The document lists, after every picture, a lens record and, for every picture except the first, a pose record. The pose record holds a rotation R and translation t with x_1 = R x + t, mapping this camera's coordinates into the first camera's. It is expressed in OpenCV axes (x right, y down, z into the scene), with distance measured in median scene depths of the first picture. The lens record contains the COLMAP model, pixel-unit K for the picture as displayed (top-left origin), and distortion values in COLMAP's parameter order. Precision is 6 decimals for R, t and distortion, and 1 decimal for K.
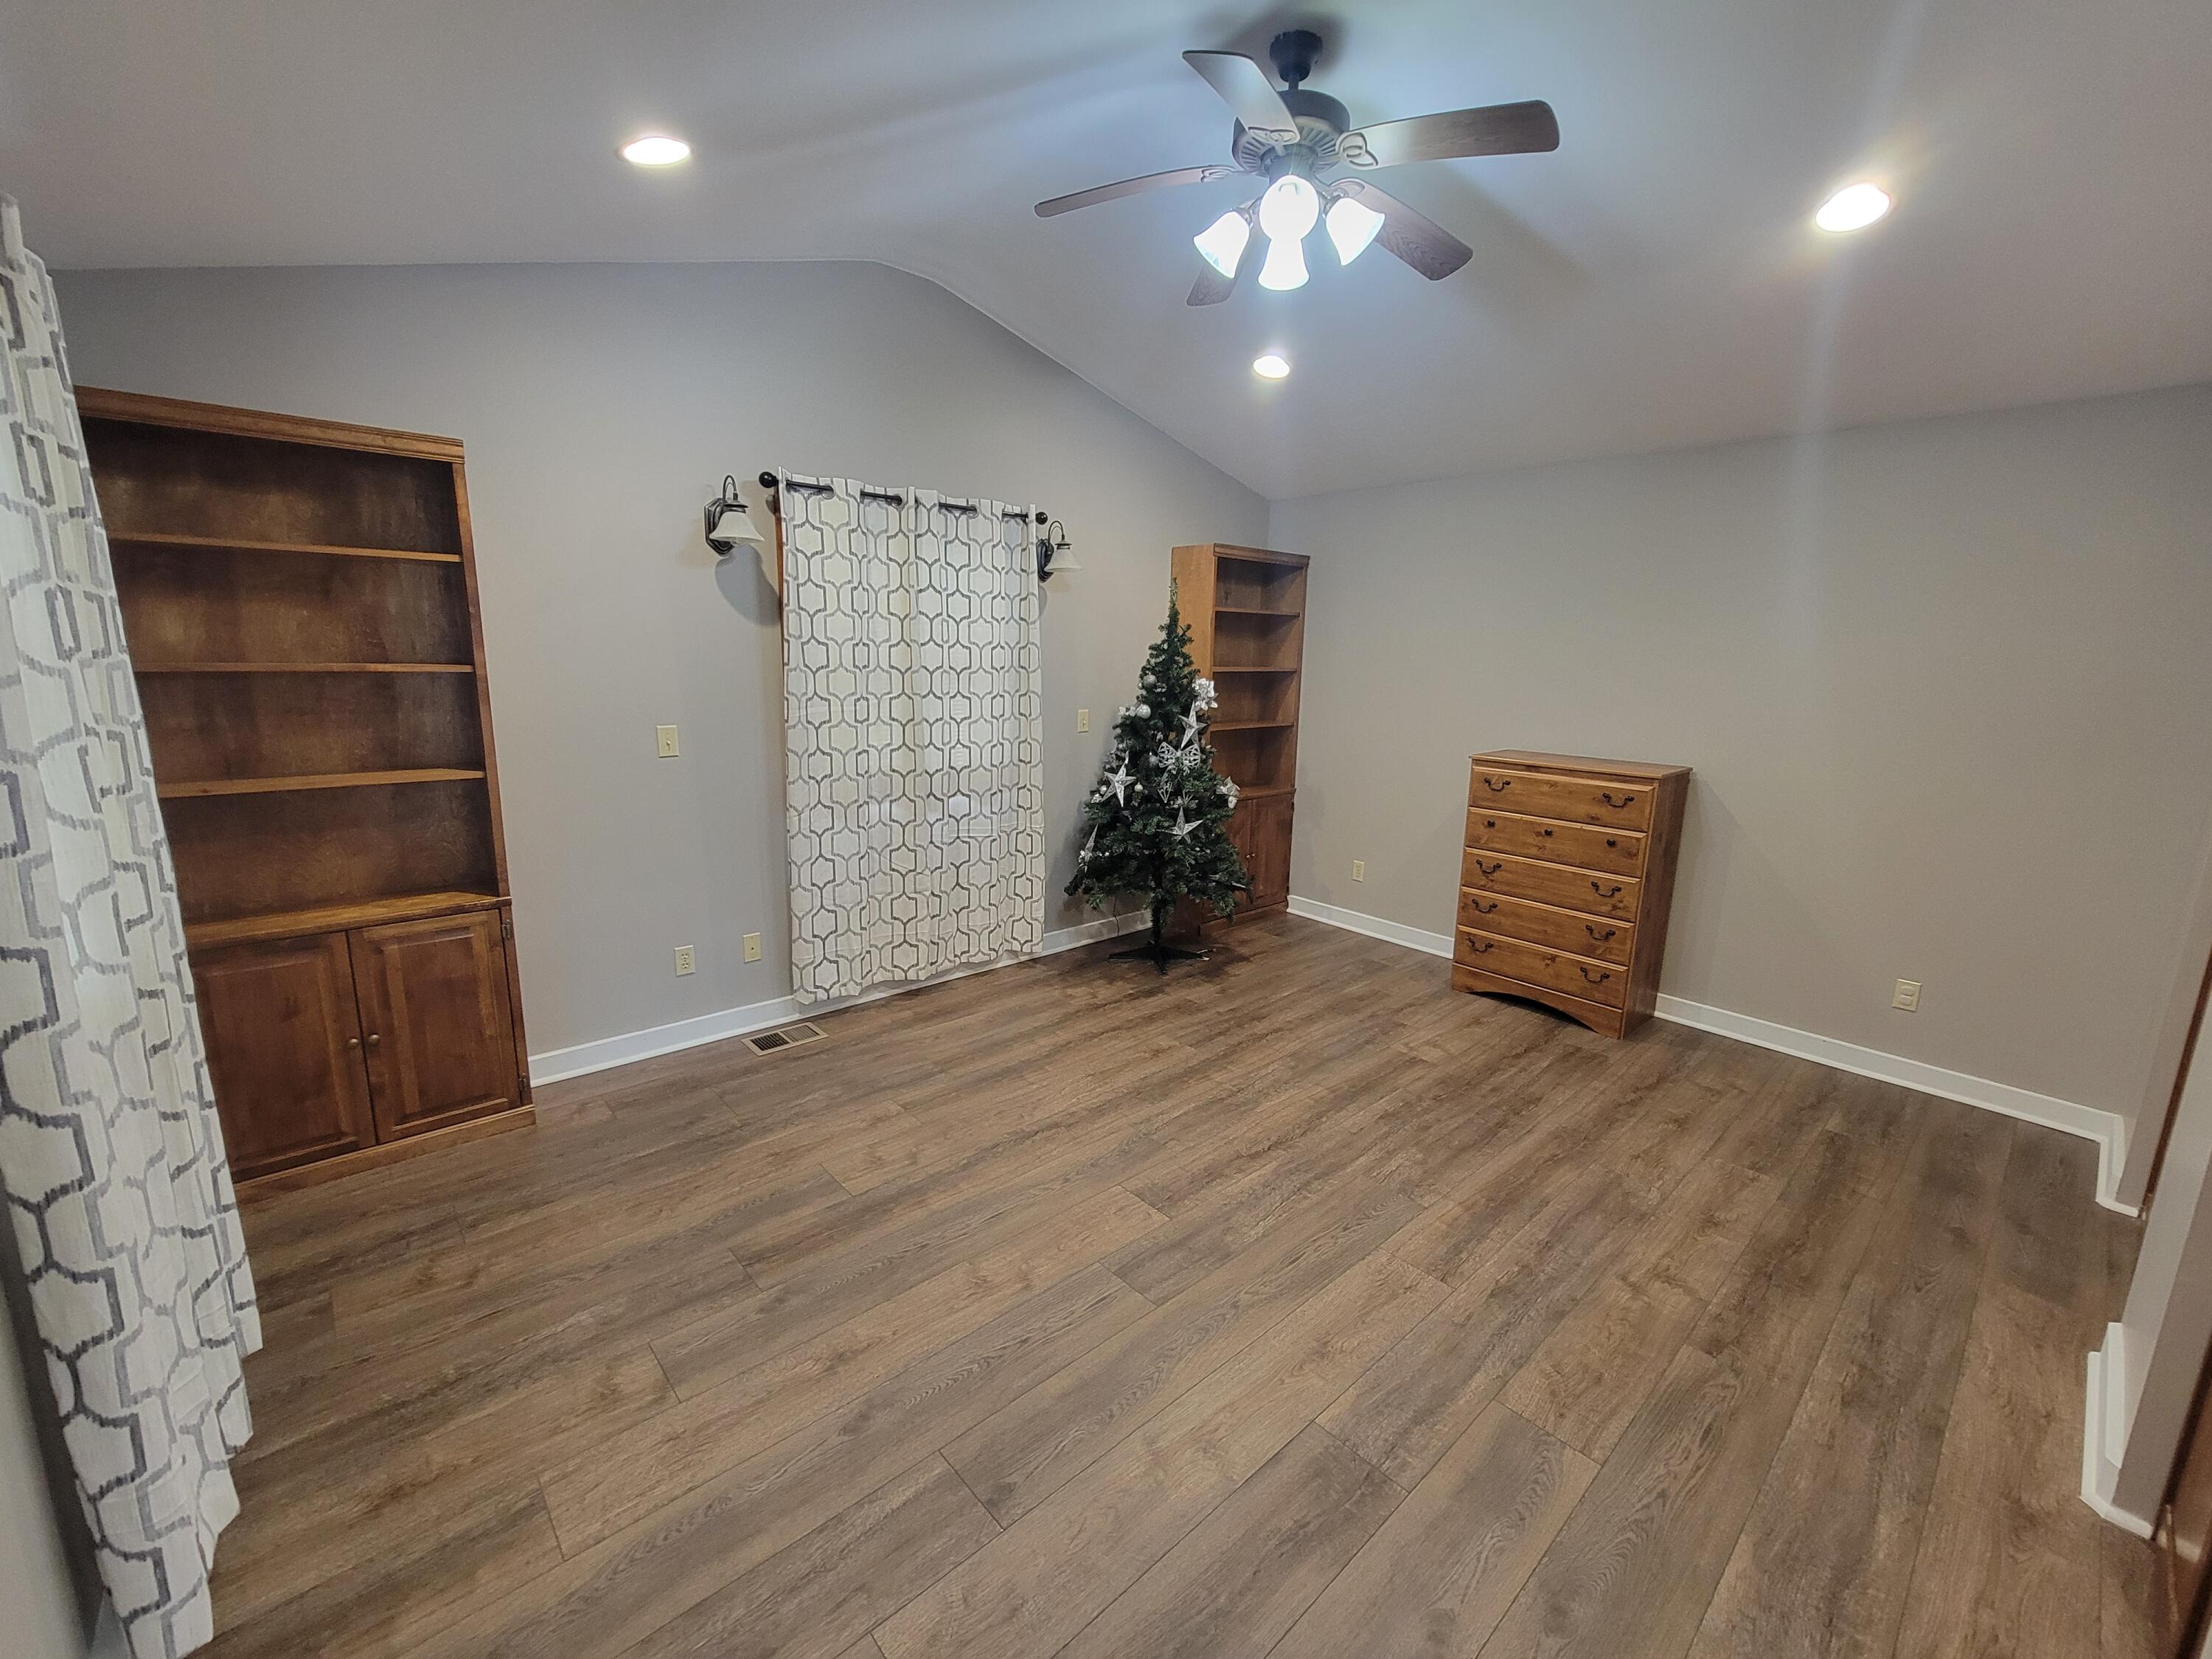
lens RADIAL K [[905.3, 0, 1108.6], [0, 905.3, 829.4], [0, 0, 1]] dist [-0.005544, 0.003308]
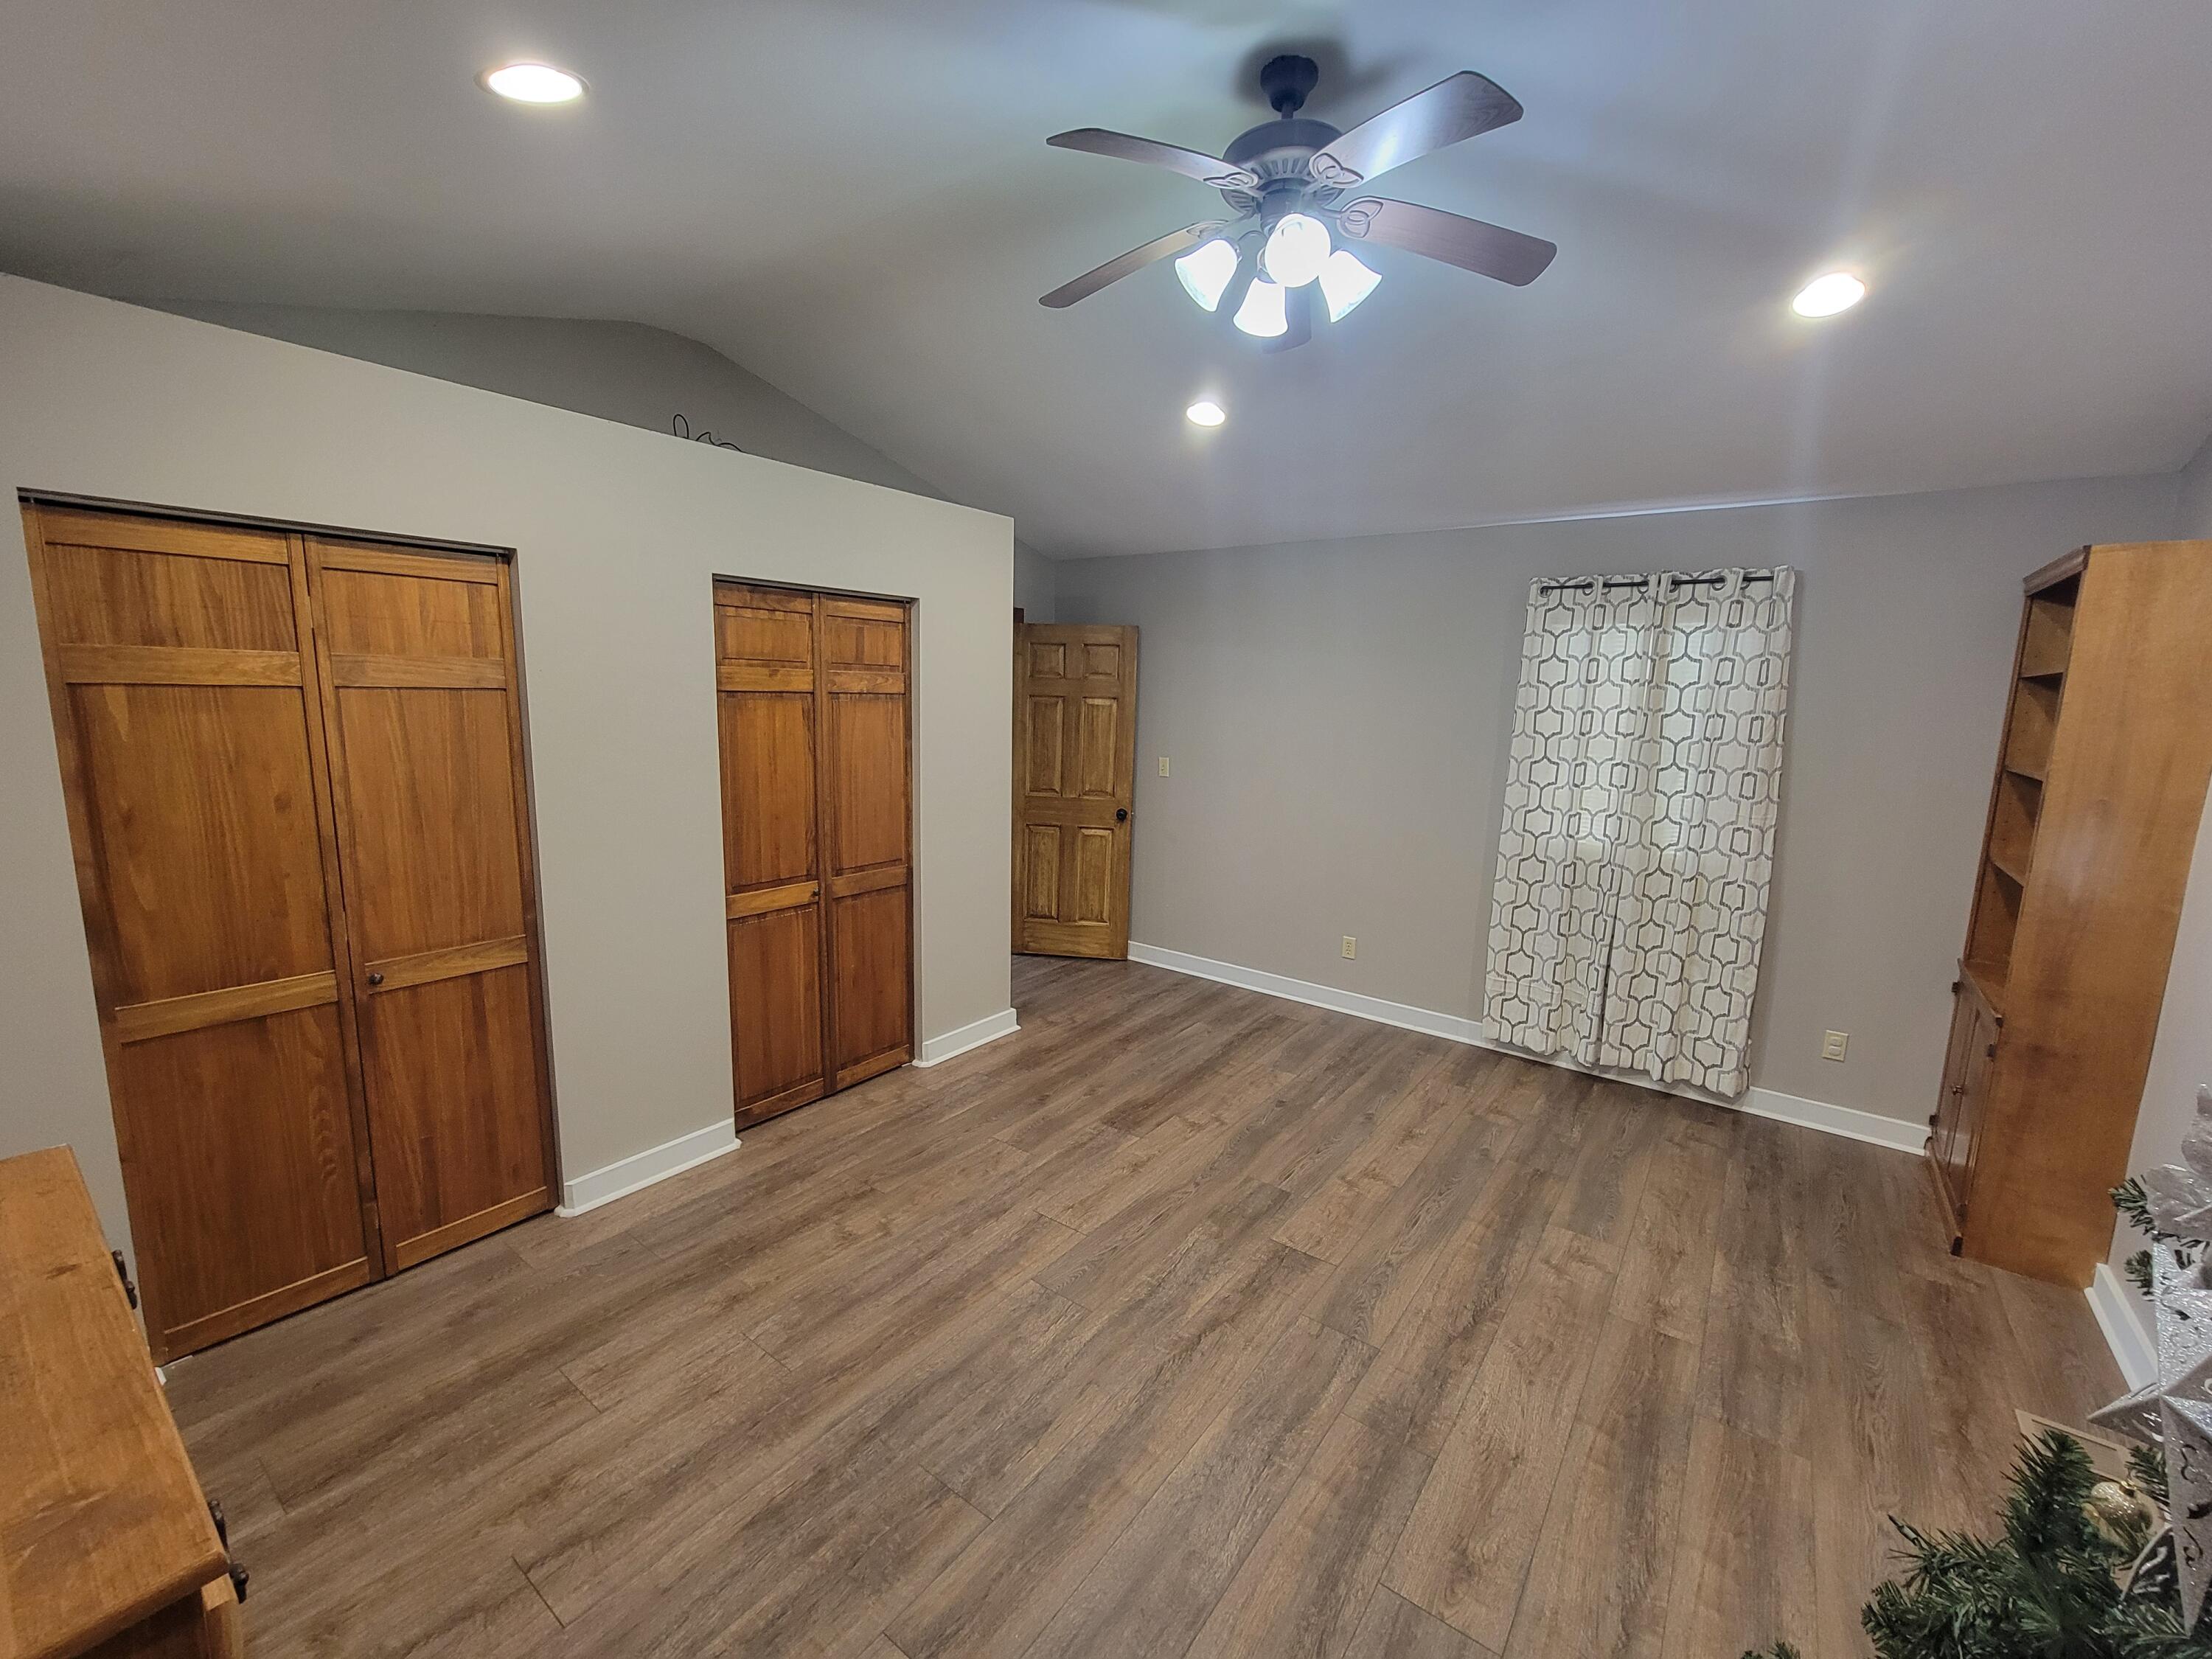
lens RADIAL K [[905.3, 0, 1108.6], [0, 905.3, 829.4], [0, 0, 1]] dist [-0.005544, 0.003308]
pose [[-0.979686, -0.016323, -0.199873, 0.478946], [-0.084160, 0.938131, 0.335899, -0.378880], [0.182024, 0.345897, -0.920447, 1.767077]]
